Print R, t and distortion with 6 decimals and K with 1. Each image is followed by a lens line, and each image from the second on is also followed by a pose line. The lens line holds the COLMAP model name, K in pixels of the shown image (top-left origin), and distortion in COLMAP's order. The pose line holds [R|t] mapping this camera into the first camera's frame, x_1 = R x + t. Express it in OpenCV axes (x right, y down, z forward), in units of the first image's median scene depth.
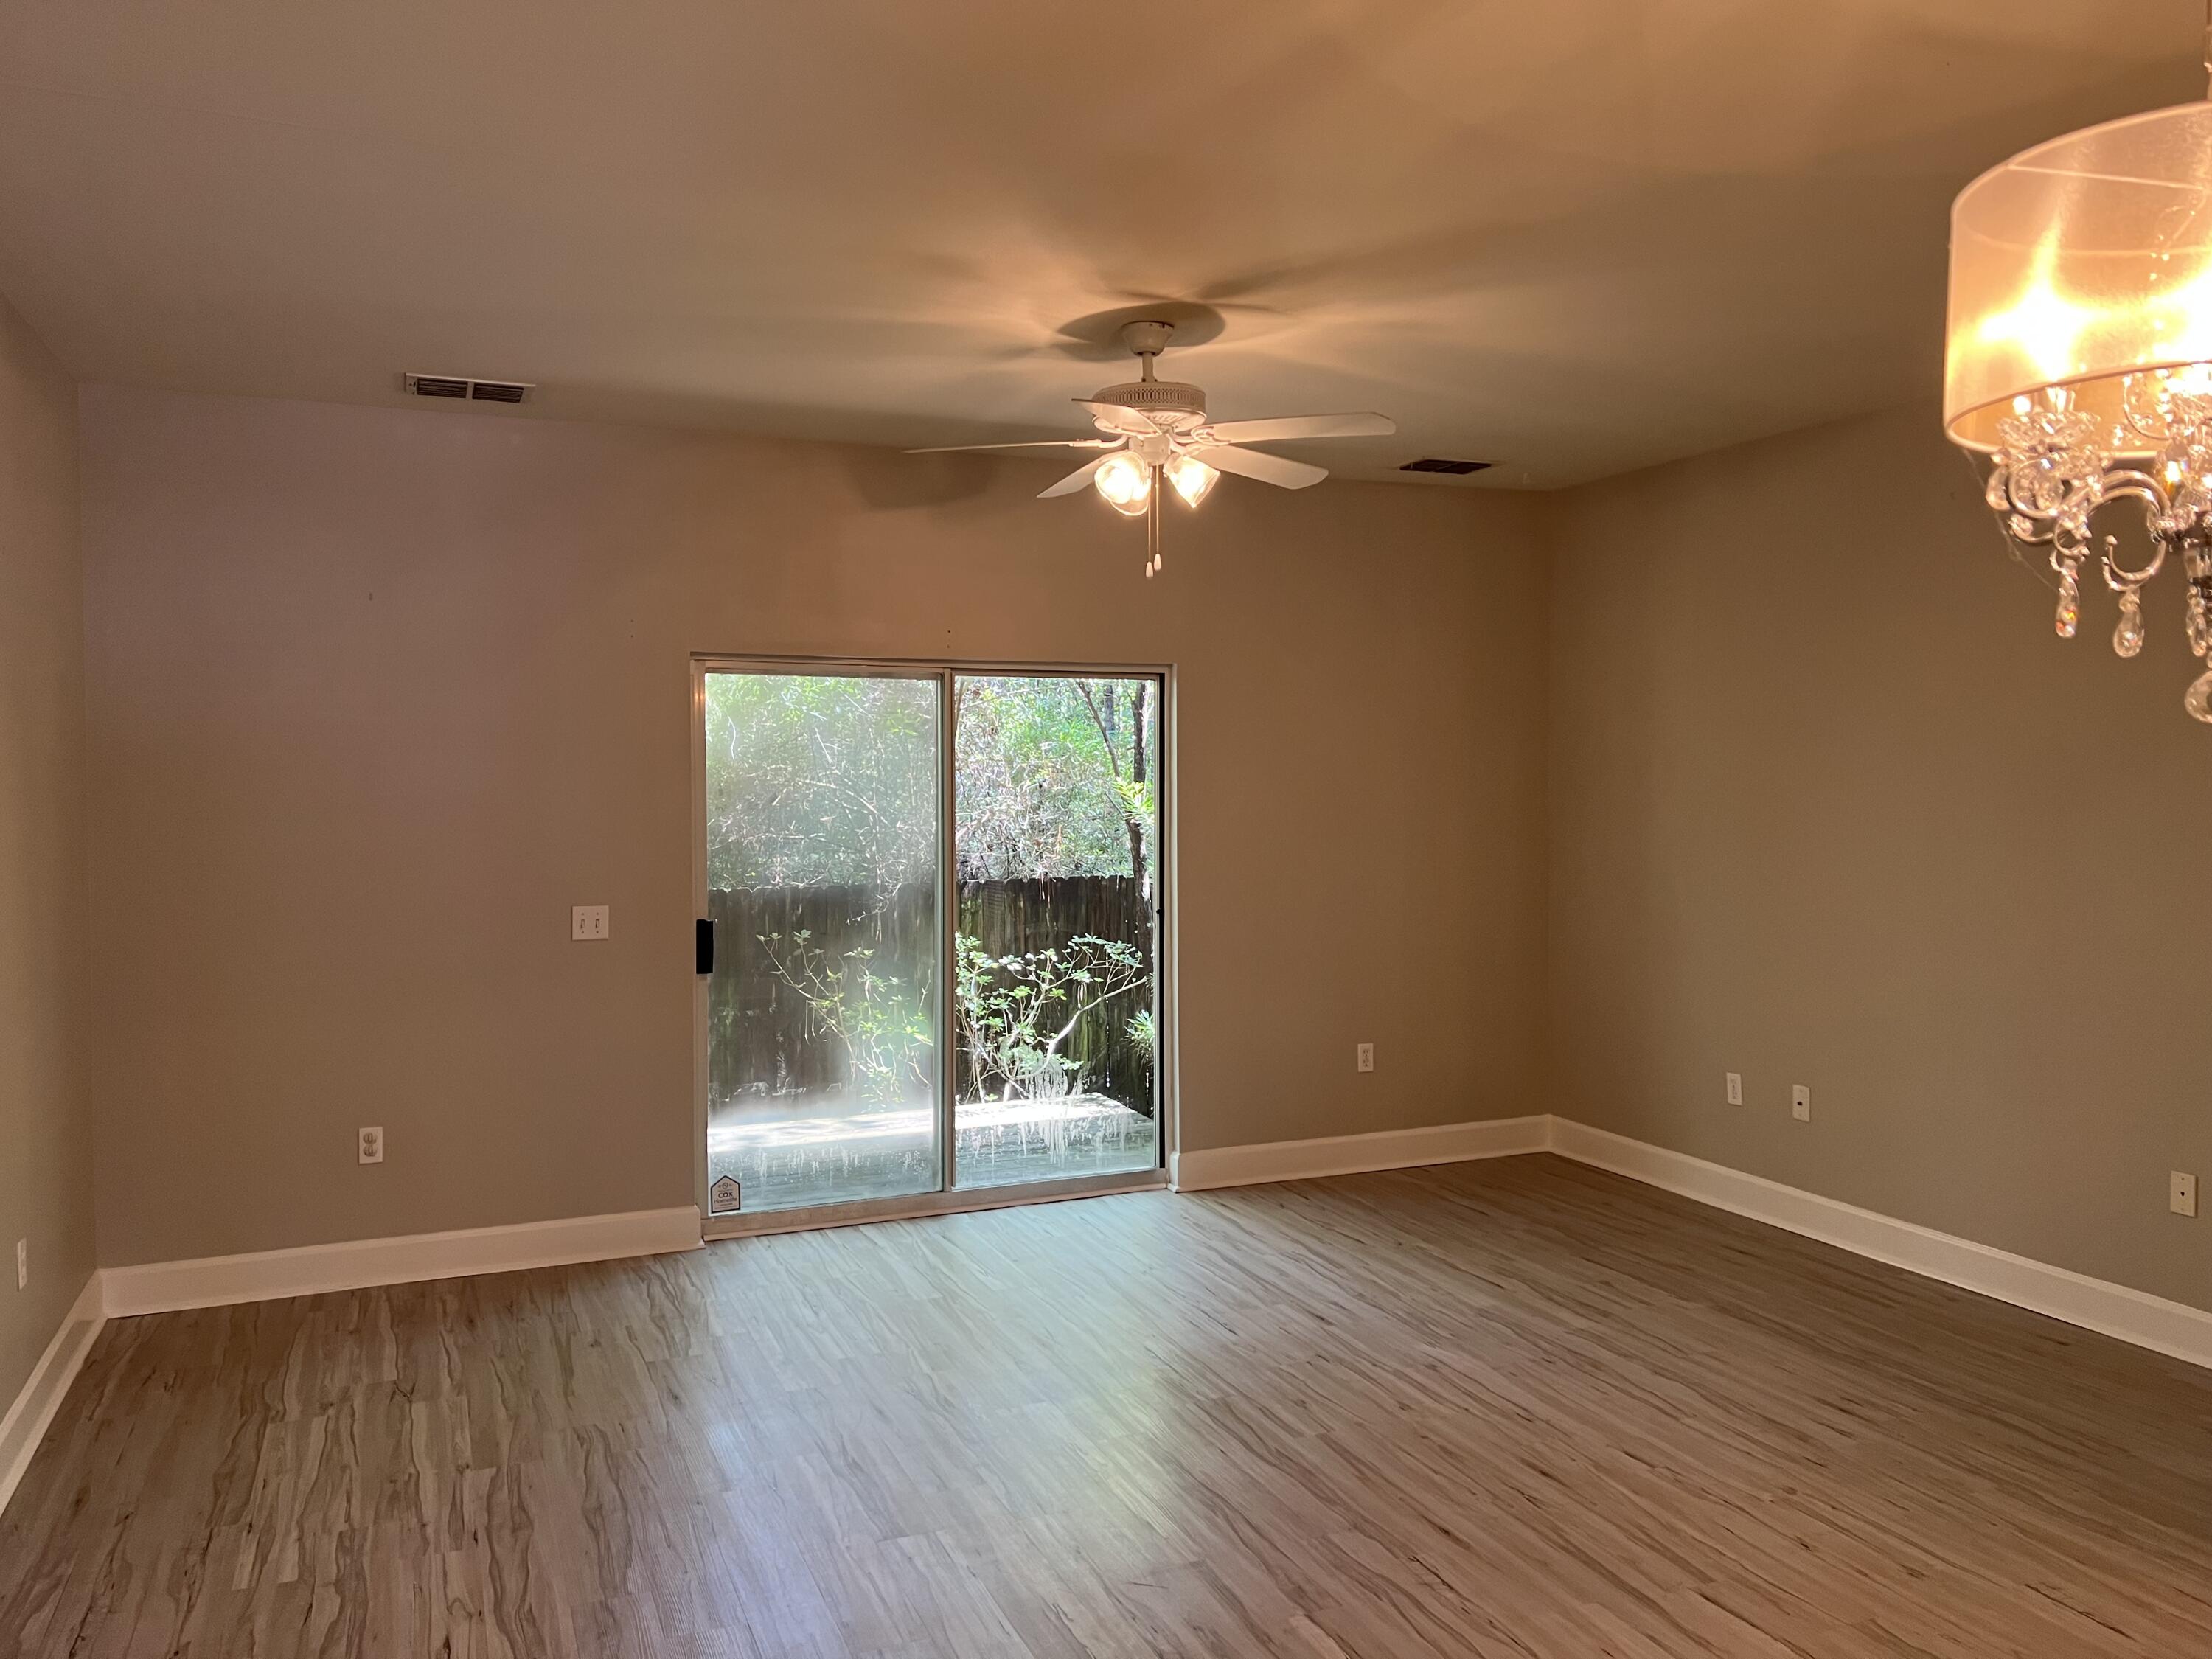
lens RADIAL K [[1673.2, 0, 1120.3], [0, 1673.2, 811.2], [0, 0, 1]] dist [0.063999, -0.073611]
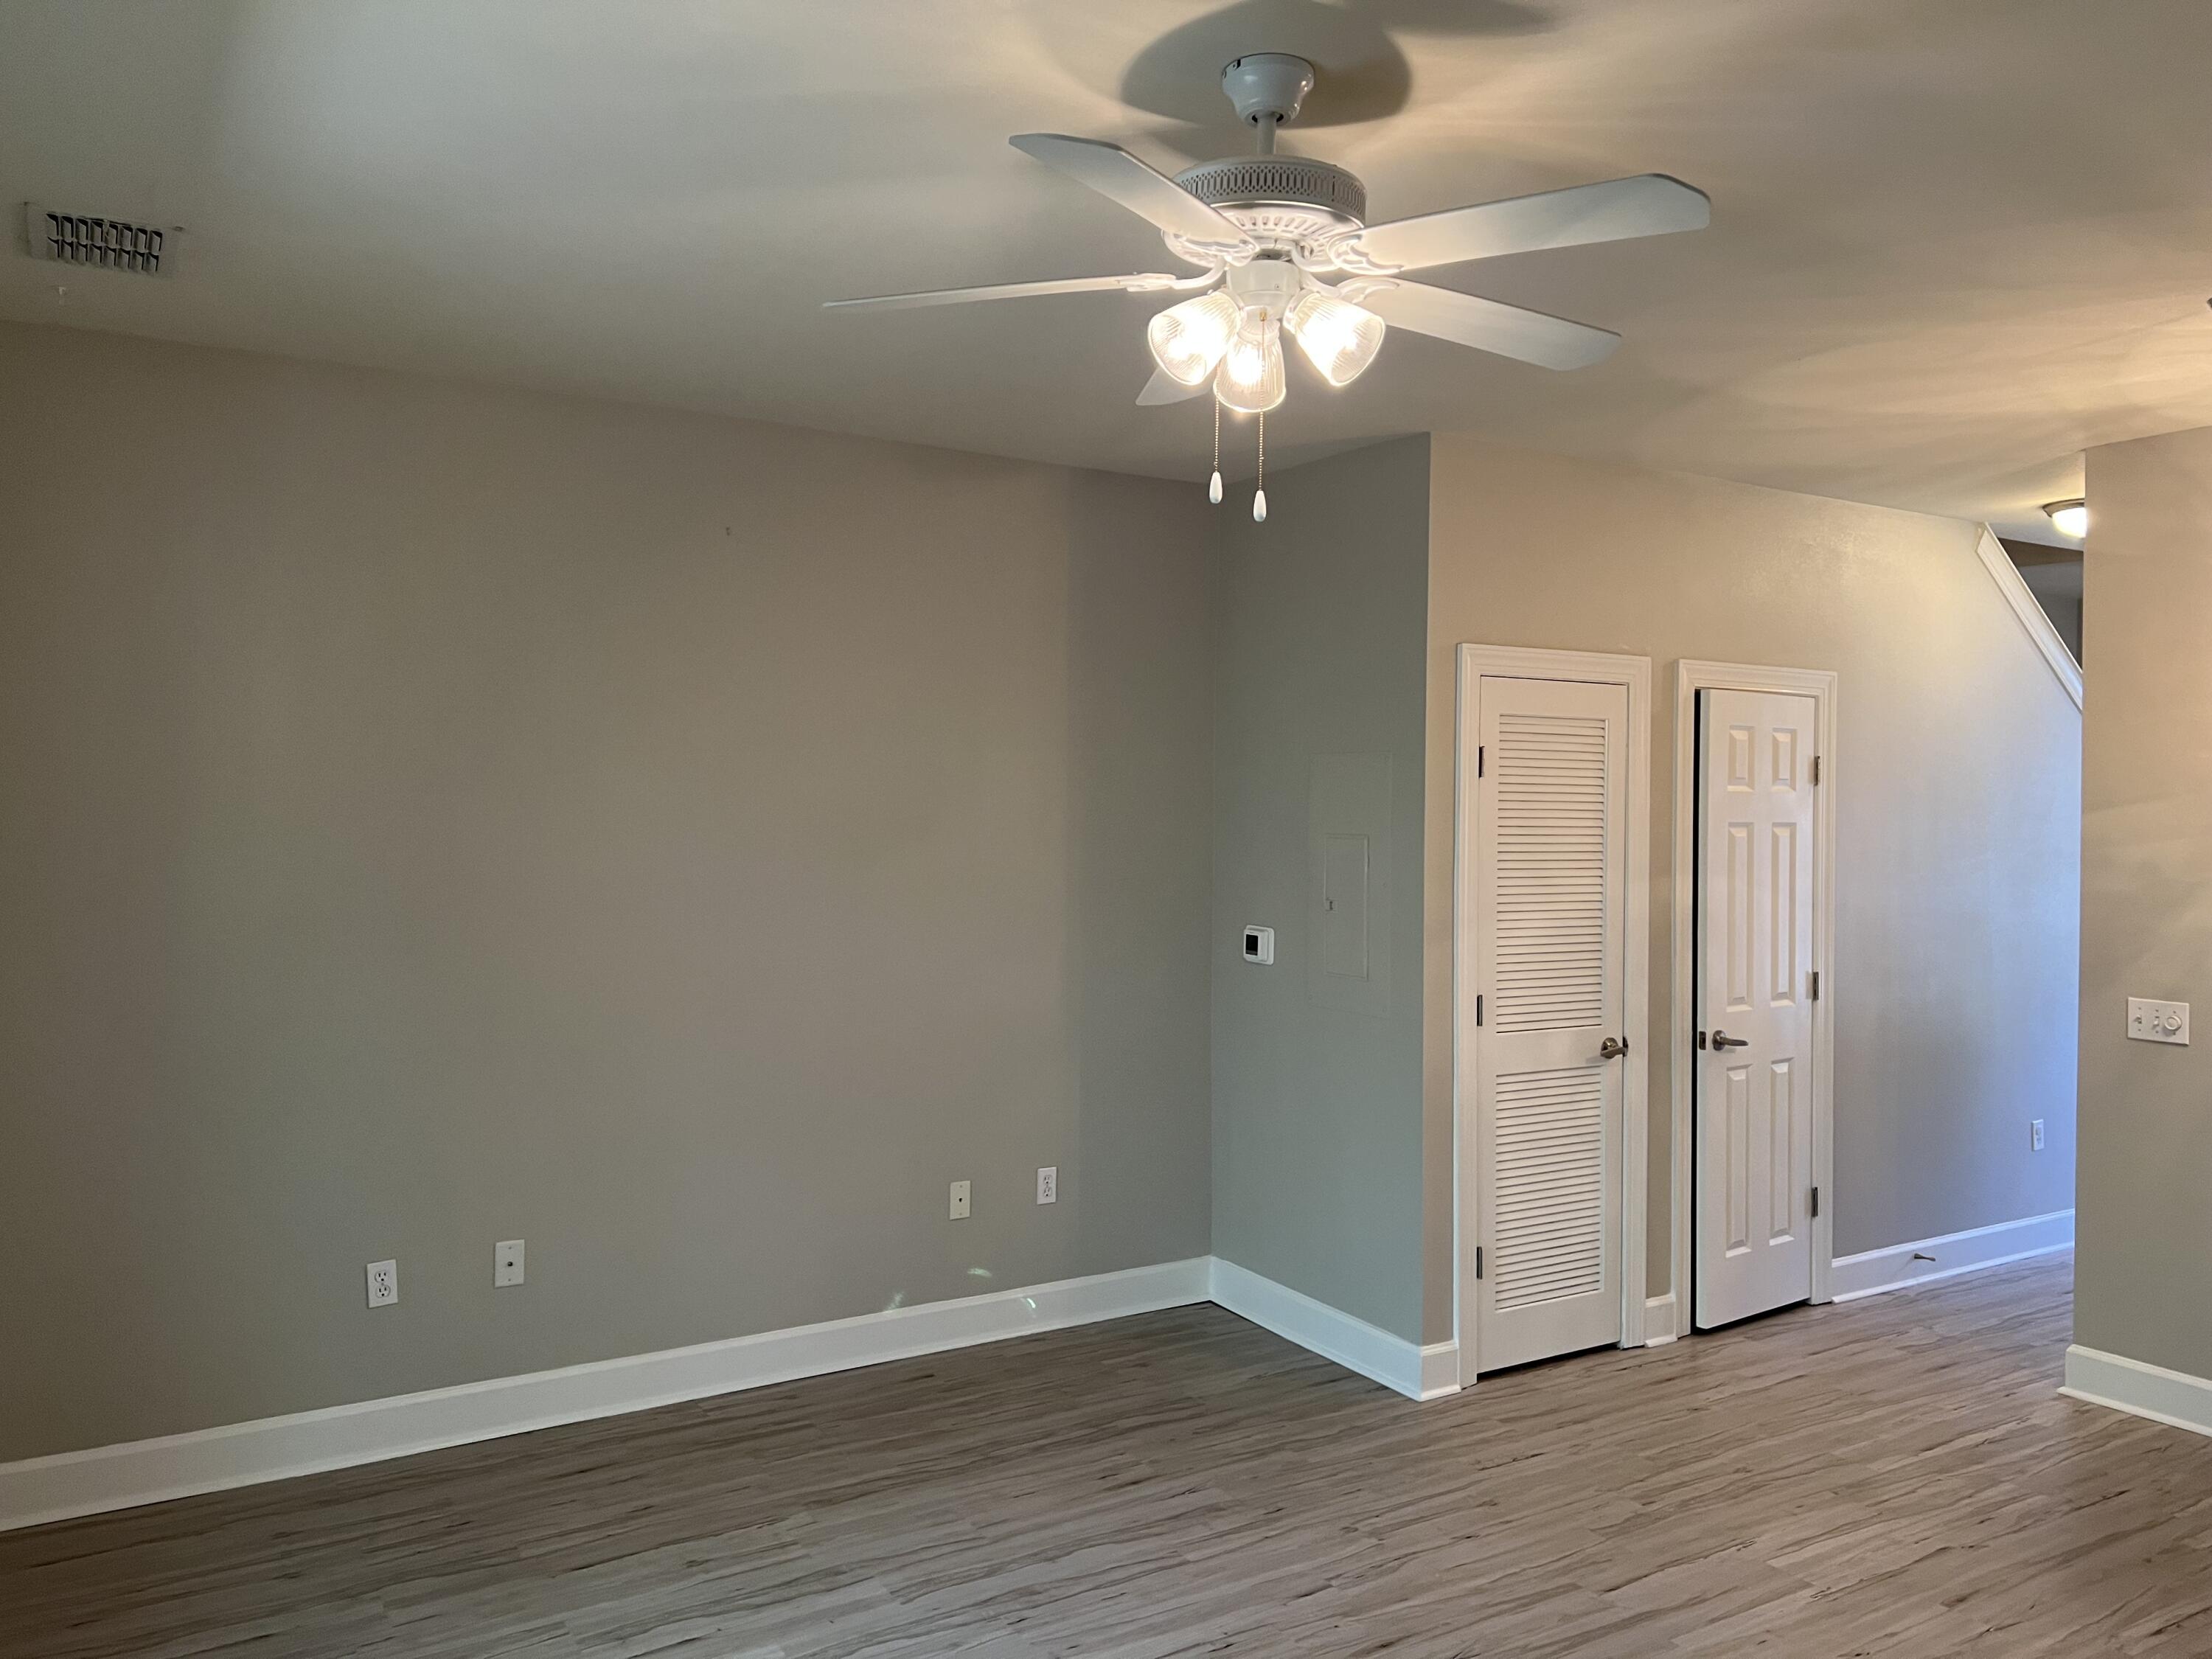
lens RADIAL K [[1673.2, 0, 1105.4], [0, 1673.2, 823.3], [0, 0, 1]] dist [0.063999, -0.073611]
pose [[-0.156481, -0.013334, 0.987591, -0.529210], [0.015962, 0.999744, 0.016027, -0.046778], [-0.987552, 0.018272, -0.156228, 1.141743]]
